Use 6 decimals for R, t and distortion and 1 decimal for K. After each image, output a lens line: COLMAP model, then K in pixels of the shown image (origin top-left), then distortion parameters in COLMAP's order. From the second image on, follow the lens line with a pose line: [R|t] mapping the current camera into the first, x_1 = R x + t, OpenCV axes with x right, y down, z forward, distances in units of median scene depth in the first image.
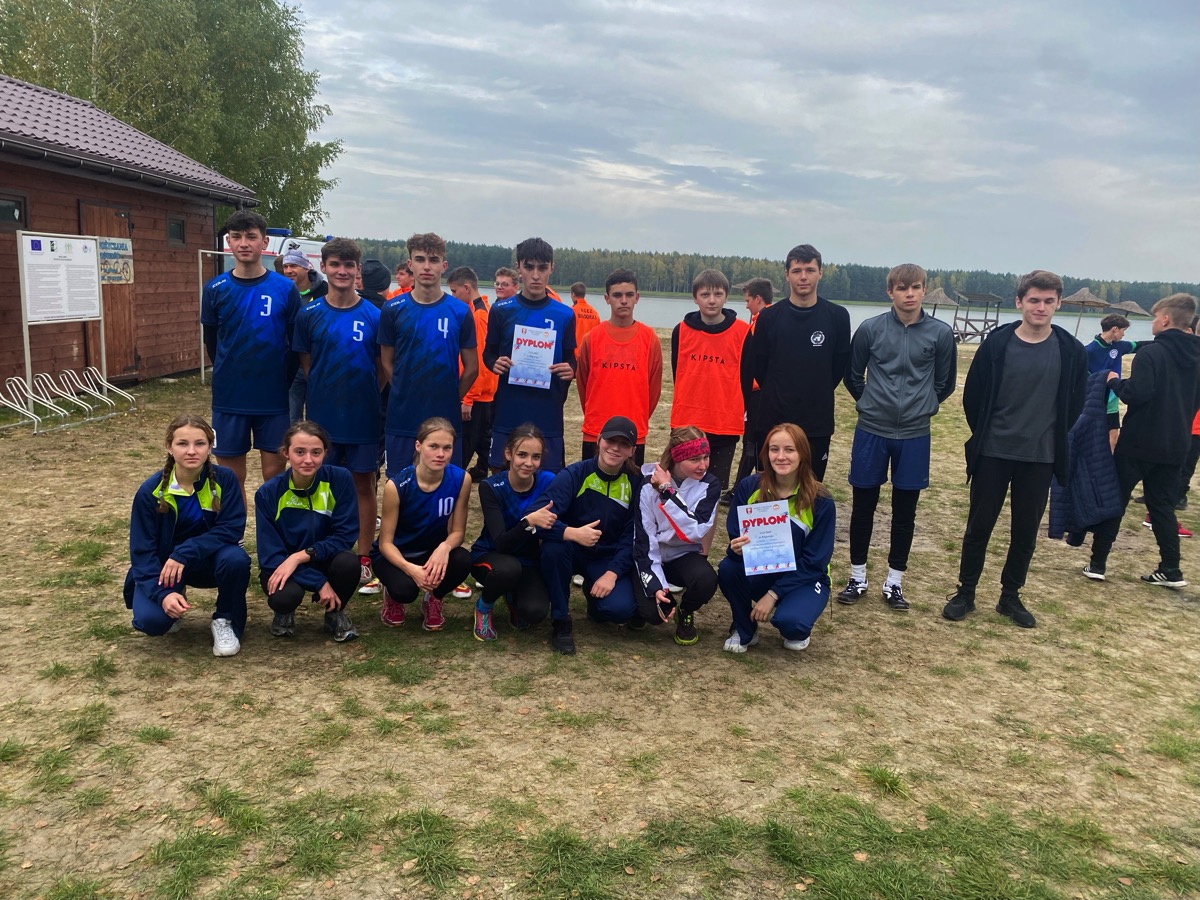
lens RADIAL K [[906.5, 0, 600.0], [0, 906.5, 450.0], [0, 0, 1]] dist [-0.001116, 0.000699]
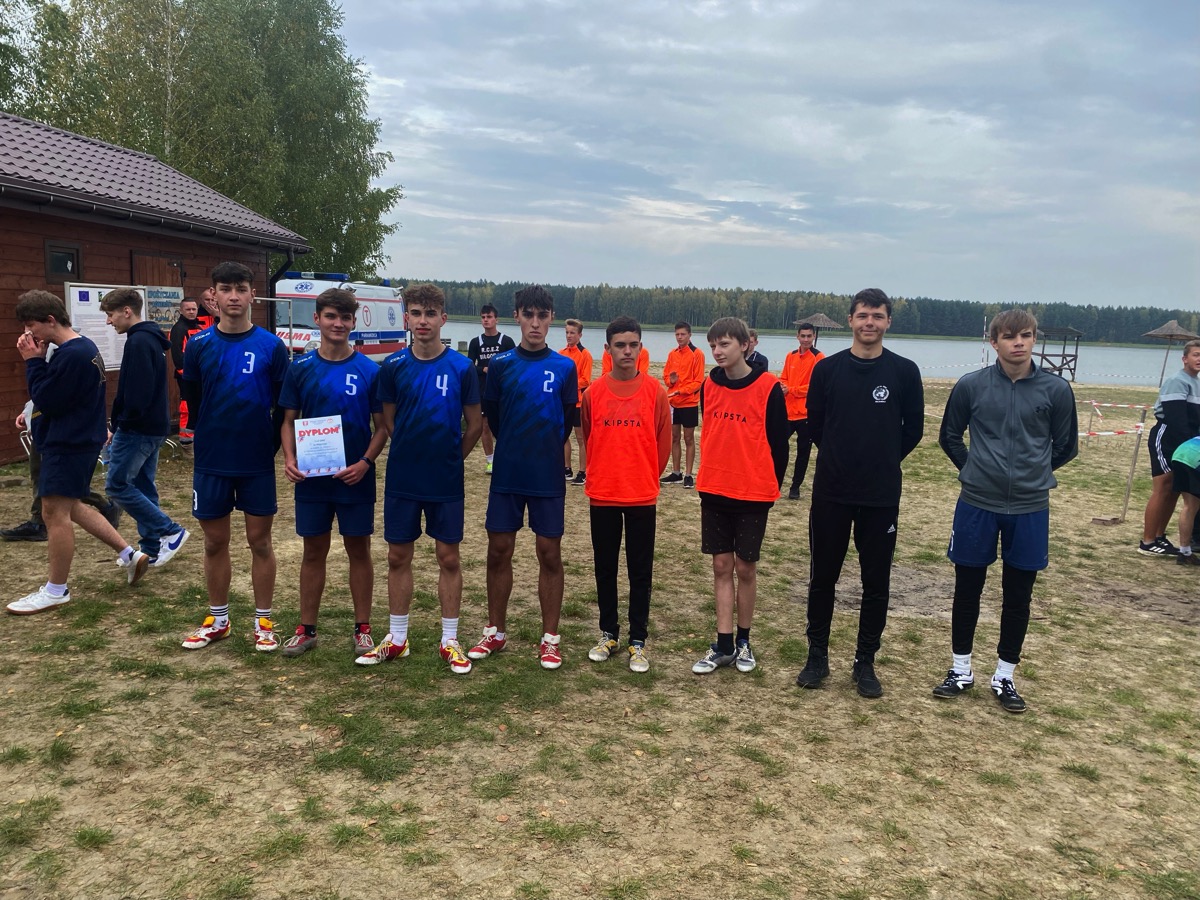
lens RADIAL K [[906.0, 0, 578.2], [0, 906.0, 458.2], [0, 0, 1]] dist [-0.004780, 0.007091]
pose [[0.995746, 0.003334, -0.092080, 0.054972], [-0.006222, 0.999497, -0.031095, -0.030379], [0.091930, 0.031536, 0.995266, 0.081421]]
